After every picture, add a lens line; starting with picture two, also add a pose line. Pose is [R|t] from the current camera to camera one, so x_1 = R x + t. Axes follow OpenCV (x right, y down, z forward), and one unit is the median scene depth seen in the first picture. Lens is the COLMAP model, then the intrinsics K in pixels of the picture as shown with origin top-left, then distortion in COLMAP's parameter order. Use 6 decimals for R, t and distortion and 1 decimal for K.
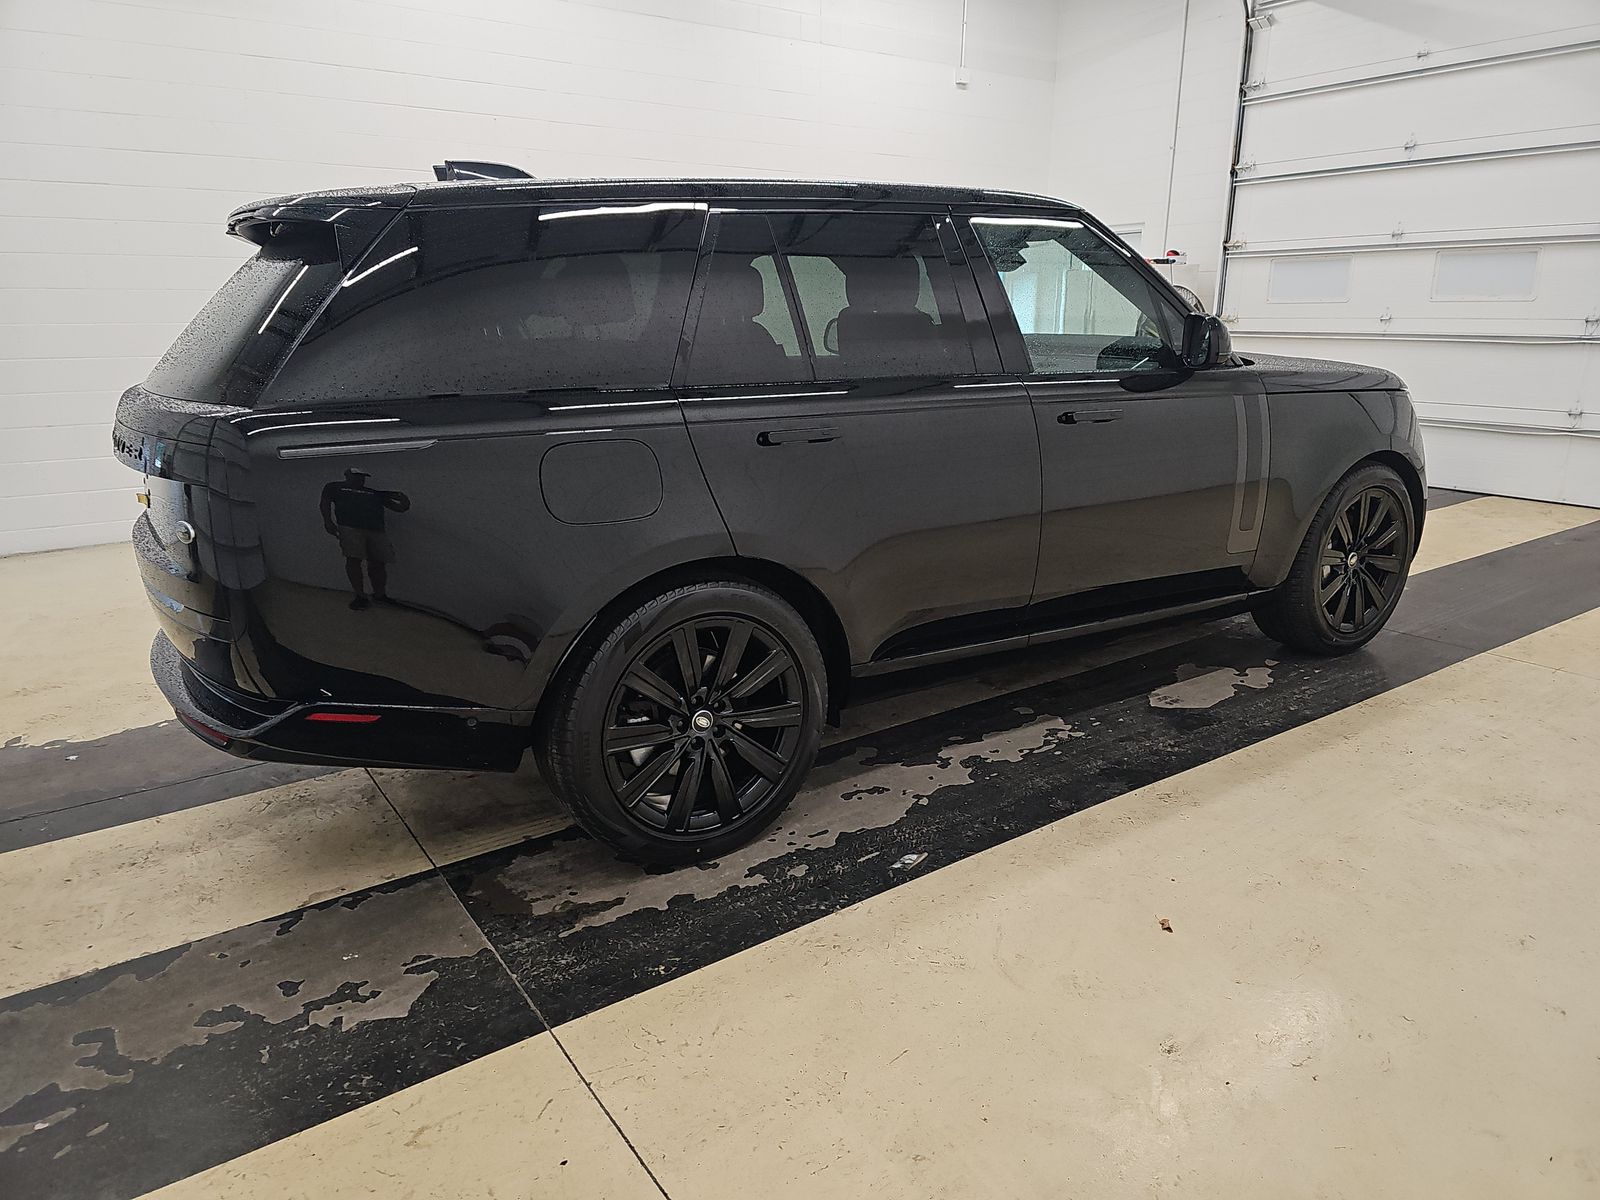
lens RADIAL K [[1046.0, 0, 800.0], [0, 1046.0, 600.0], [0, 0, 1]] dist [0.056822, -0.050928]
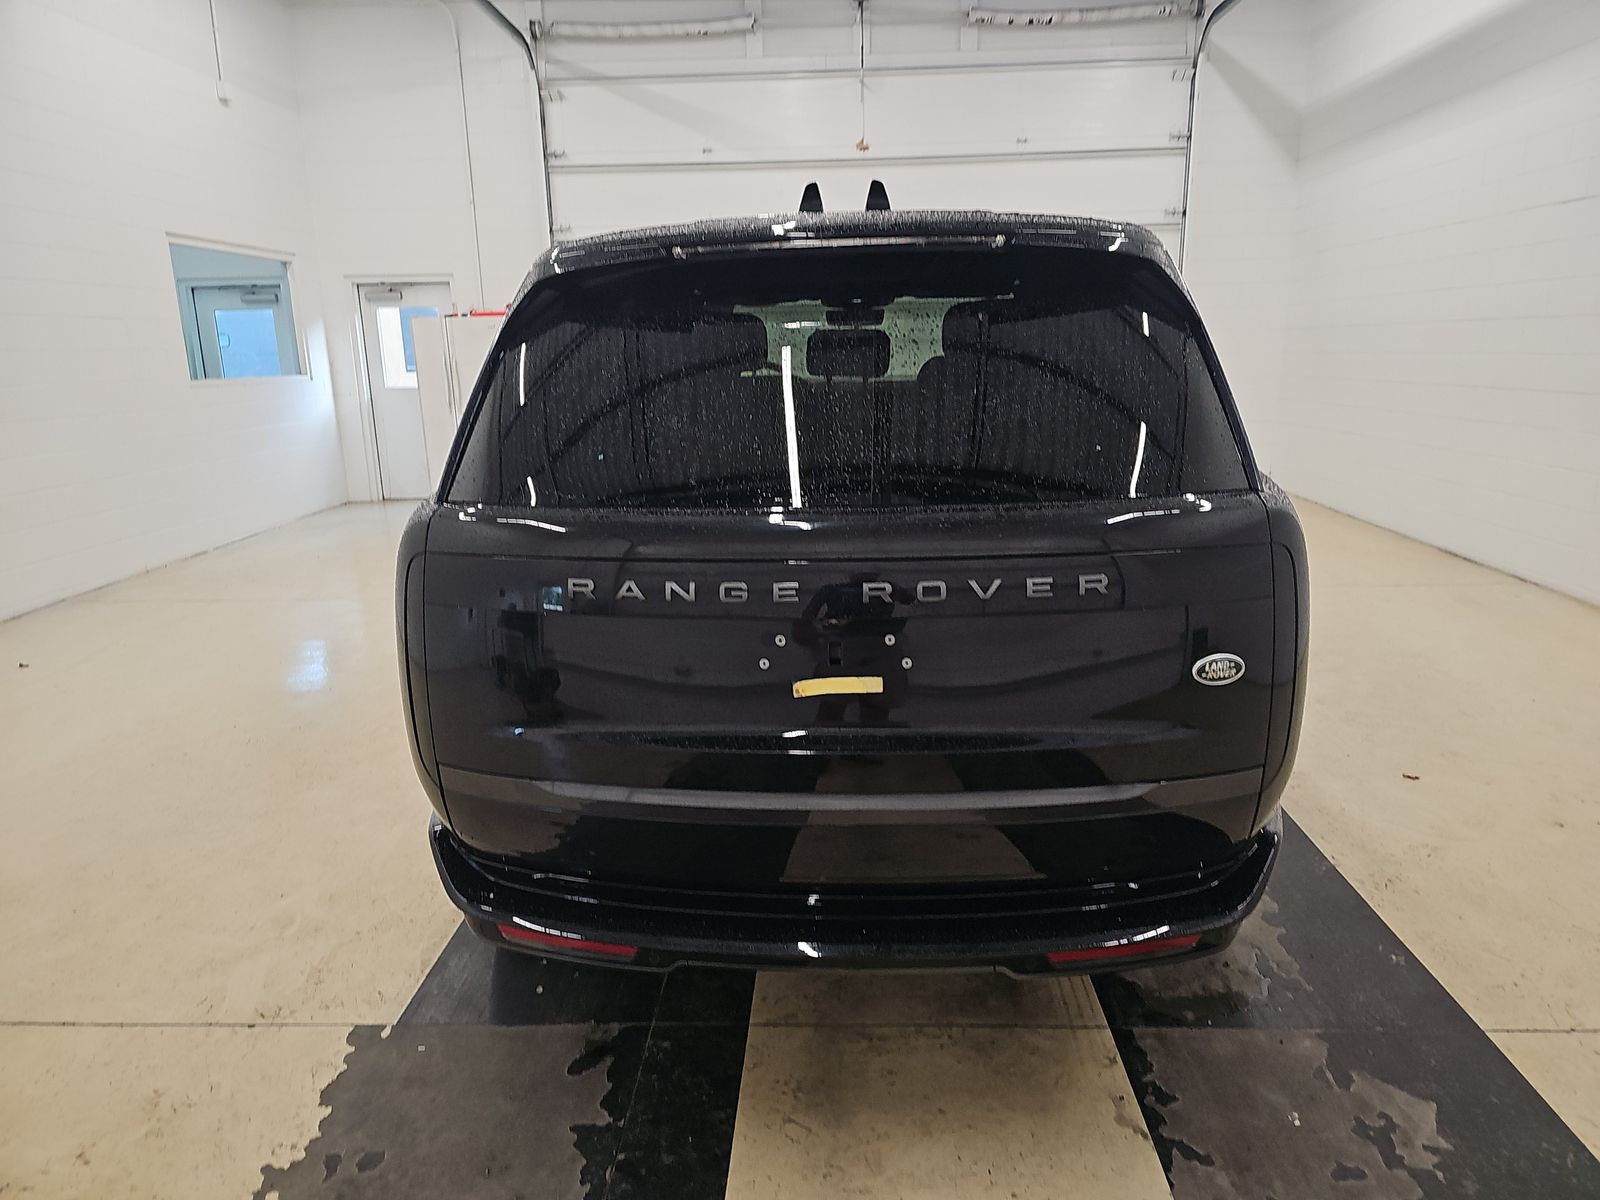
lens RADIAL K [[1058.9, 0, 800.0], [0, 1058.9, 600.0], [0, 0, 1]] dist [0.055493, -0.055867]
pose [[0.600227, -0.193520, 0.776065, -0.955947], [0.233373, 0.970441, 0.061494, -0.156685], [-0.765026, 0.144202, 0.627647, 0.548766]]
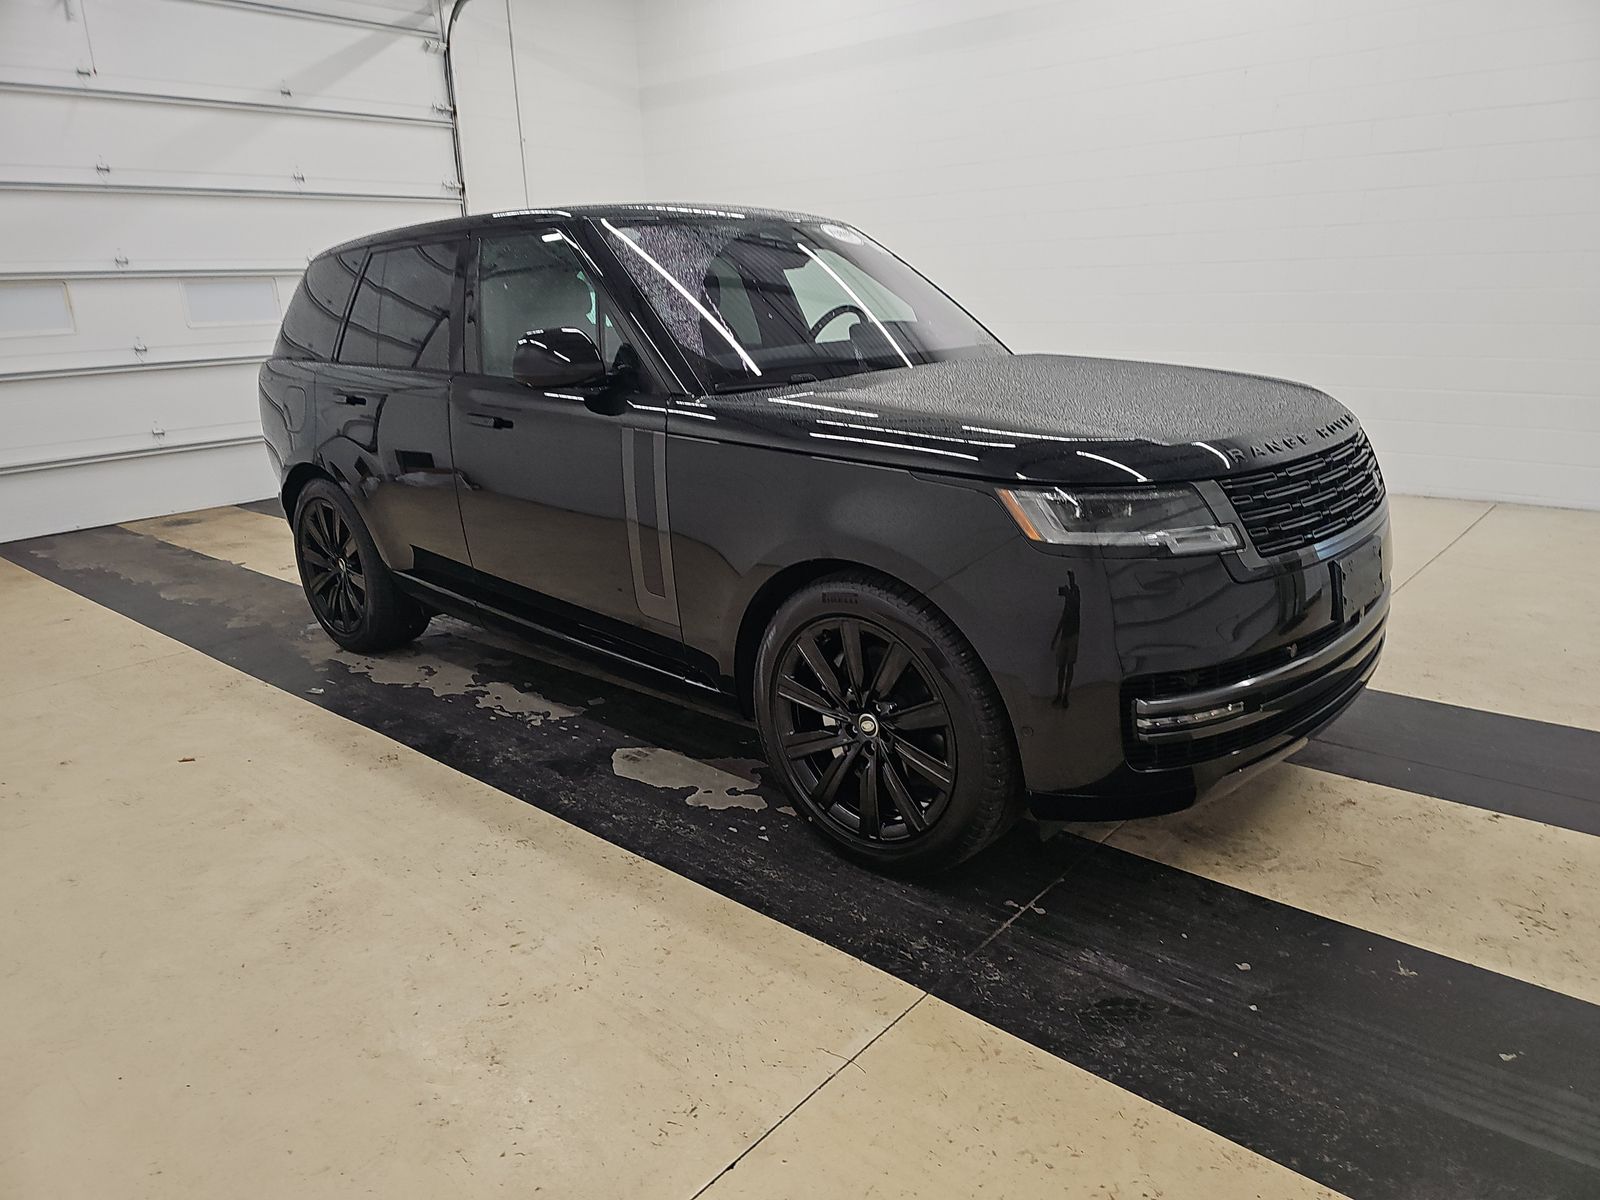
lens RADIAL K [[1058.9, 0, 800.0], [0, 1058.9, 600.0], [0, 0, 1]] dist [0.055493, -0.055867]
pose [[0.243821, 0.266563, -0.932467, 1.457703], [-0.231603, 0.949670, 0.210921, -0.307659], [0.941760, 0.164536, 0.293286, 1.050843]]
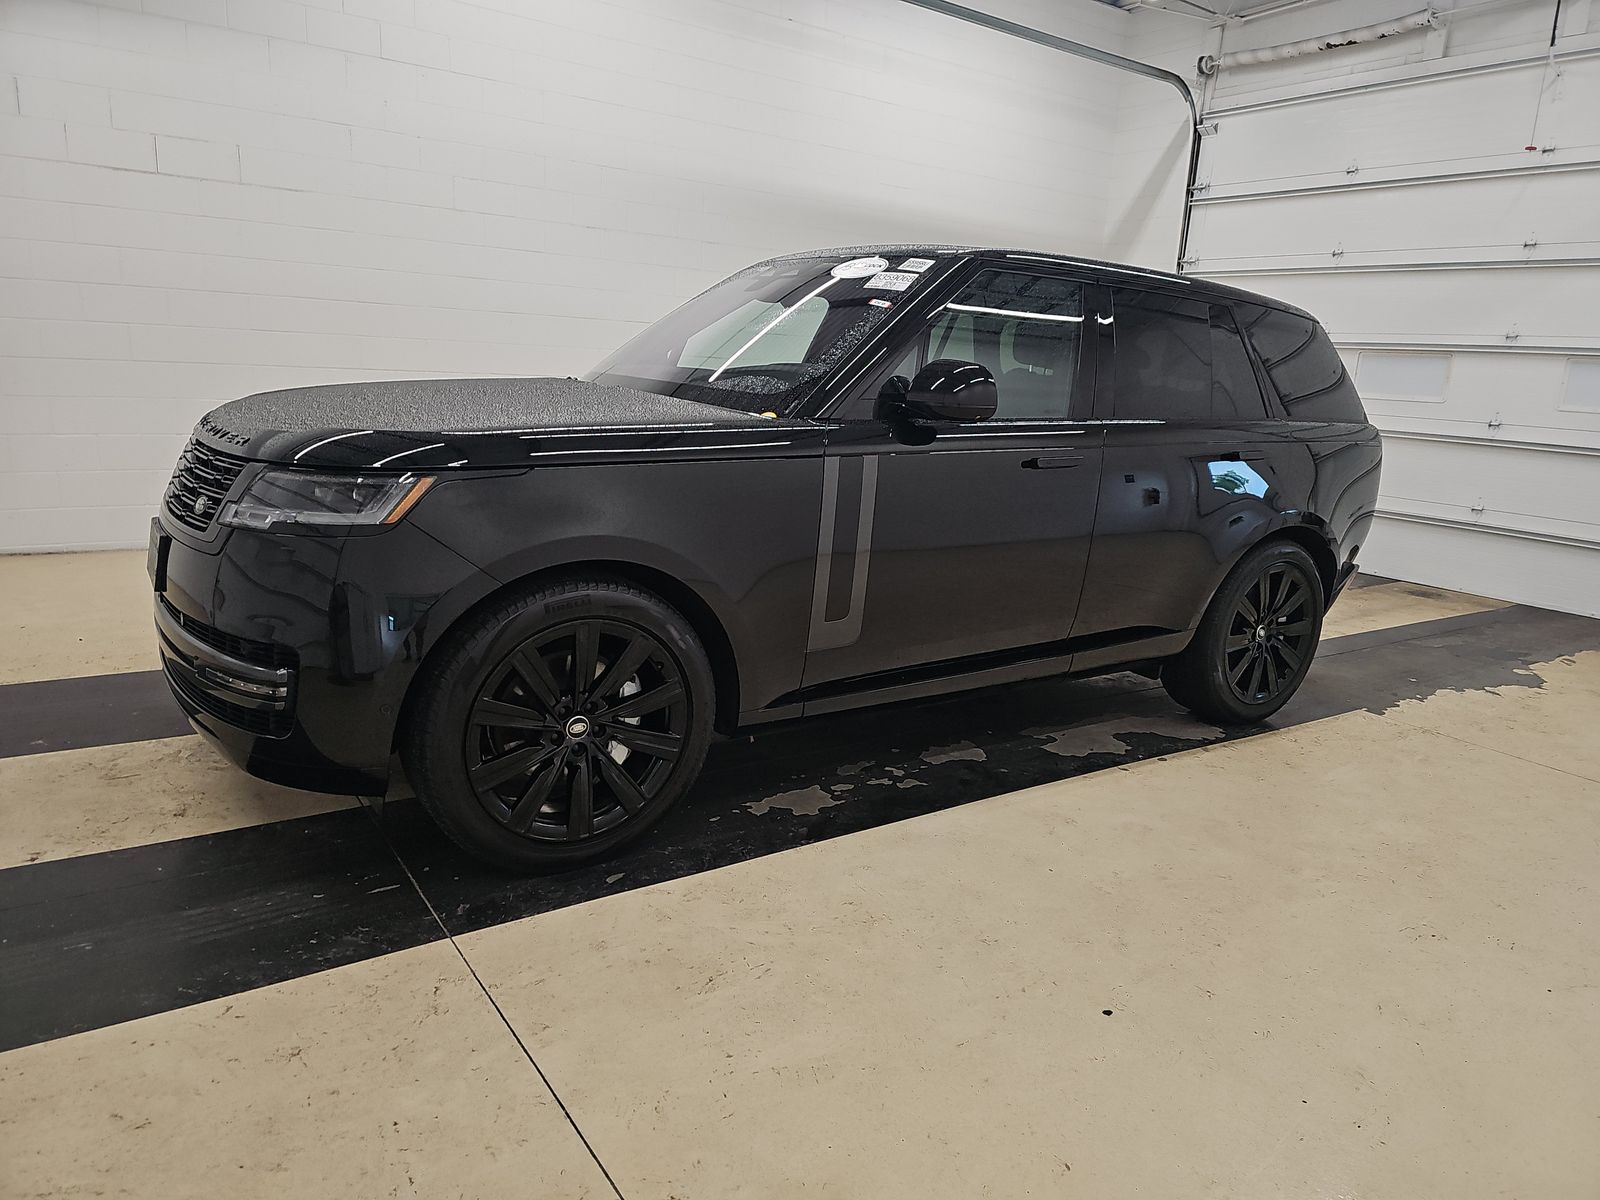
lens RADIAL K [[1046.0, 0, 800.0], [0, 1046.0, 600.0], [0, 0, 1]] dist [0.056822, -0.050928]
pose [[-0.998062, -0.057639, -0.023453, 0.232101], [-0.061811, 0.874693, 0.480720, -0.687609], [-0.007194, 0.481238, -0.876561, 2.534251]]
